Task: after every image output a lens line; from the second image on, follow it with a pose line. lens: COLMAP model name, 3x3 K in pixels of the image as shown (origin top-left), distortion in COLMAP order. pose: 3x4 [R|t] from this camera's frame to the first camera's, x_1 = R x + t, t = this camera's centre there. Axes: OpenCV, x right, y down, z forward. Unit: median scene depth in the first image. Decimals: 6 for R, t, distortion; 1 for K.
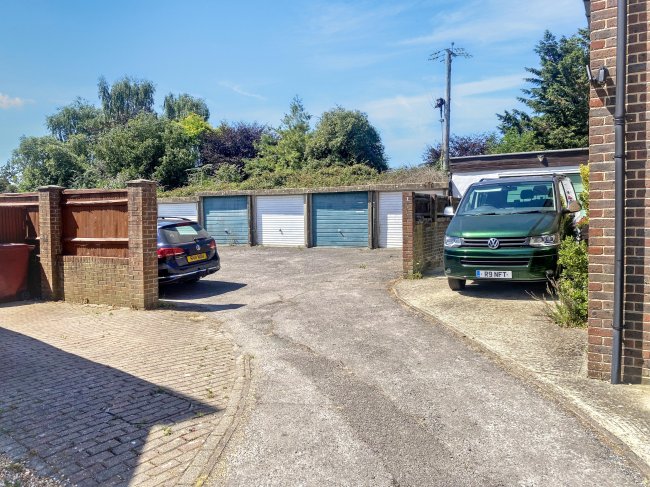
lens RADIAL K [[495.9, 0, 323.3], [0, 495.9, 232.9], [0, 0, 1]] dist [0.044081, -0.061883]
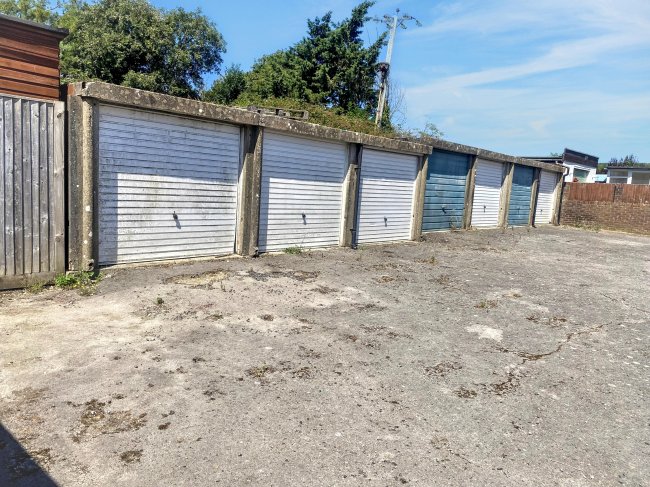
lens RADIAL K [[495.9, 0, 316.0], [0, 495.9, 245.5], [0, 0, 1]] dist [0.044081, -0.061883]
pose [[0.247746, -0.088521, 0.964772, -0.739669], [-0.025219, 0.994890, 0.097761, -0.012137], [-0.968497, -0.048550, 0.244248, 0.879441]]
